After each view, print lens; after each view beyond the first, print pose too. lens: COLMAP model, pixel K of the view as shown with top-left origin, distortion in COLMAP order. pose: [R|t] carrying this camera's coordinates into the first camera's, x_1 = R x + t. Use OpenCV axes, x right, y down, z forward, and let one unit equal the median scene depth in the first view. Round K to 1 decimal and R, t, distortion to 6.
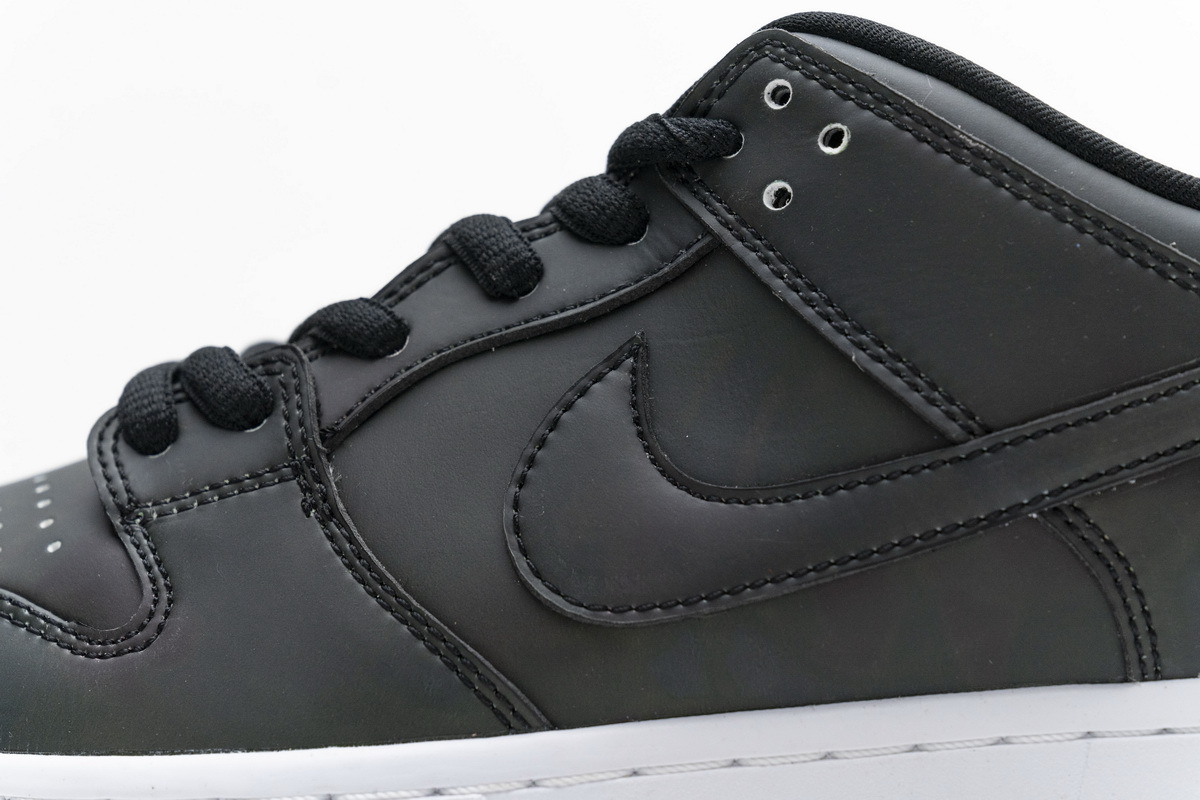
lens RADIAL K [[2364.4, 0, 599.8], [0, 2364.4, 398.5], [0, 0, 1]] dist [0.001950, 0.000000]
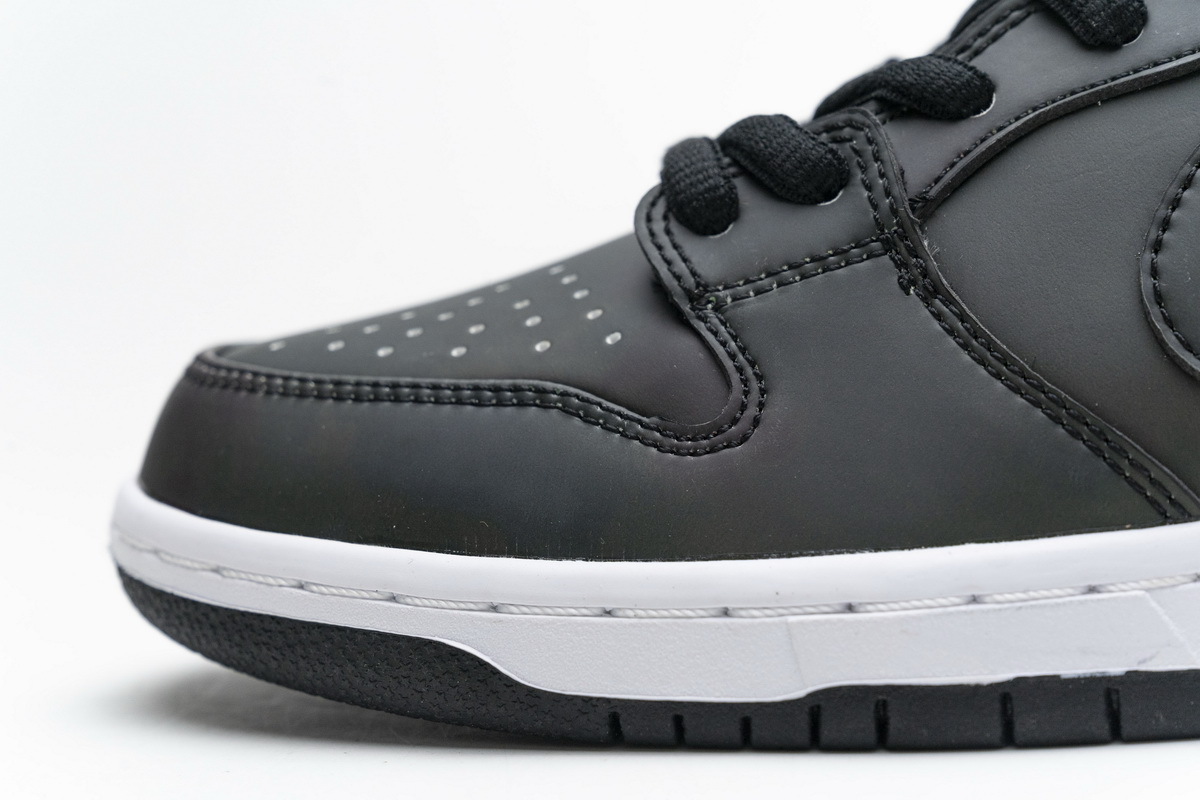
lens RADIAL K [[2364.4, 0, 596.2], [0, 2364.4, 403.1], [0, 0, 1]] dist [0.001950, 0.000000]
pose [[0.998890, -0.029677, -0.036572, -0.213113], [0.032200, 0.996996, 0.070439, 0.024137], [0.034372, -0.071538, 0.996845, 0.091051]]
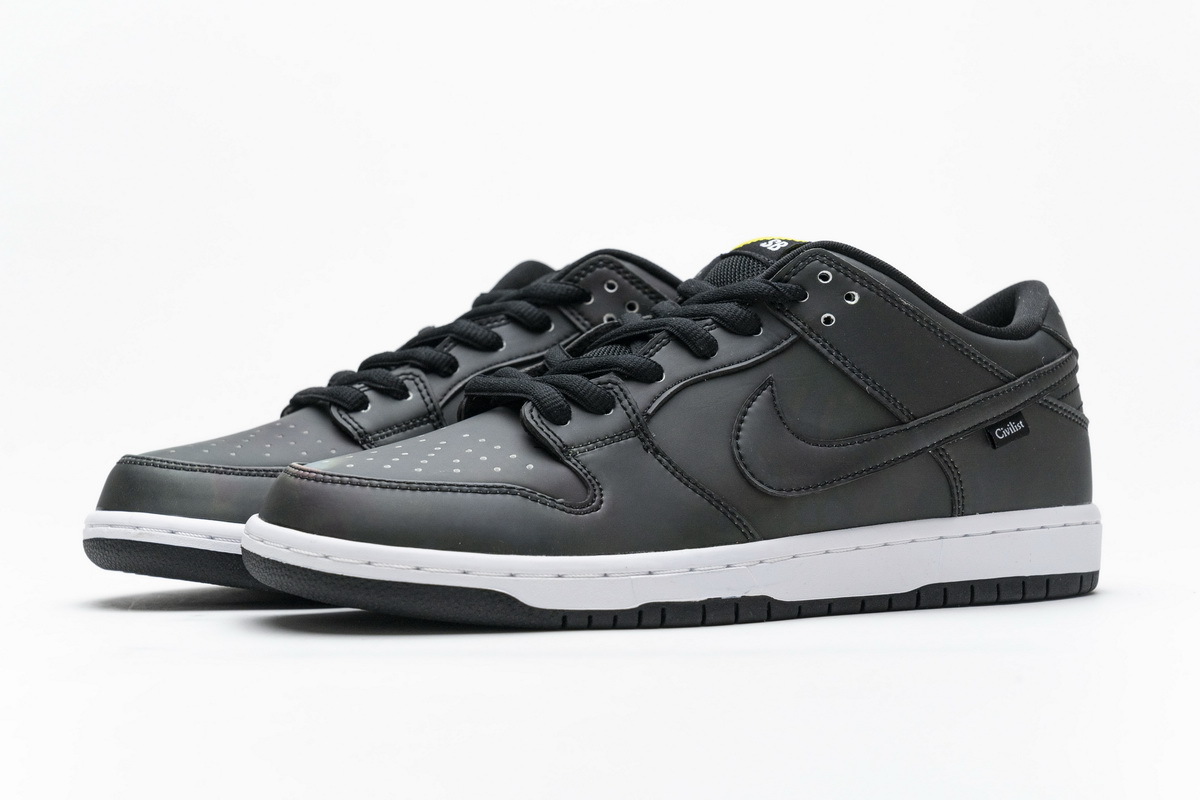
lens RADIAL K [[2364.4, 0, 598.1], [0, 2364.4, 400.7], [0, 0, 1]] dist [0.001950, 0.000000]
pose [[0.862926, 0.011300, 0.505204, -1.337714], [-0.021714, 0.999656, 0.014729, -0.033299], [-0.504863, -0.023680, 0.862875, -0.962313]]
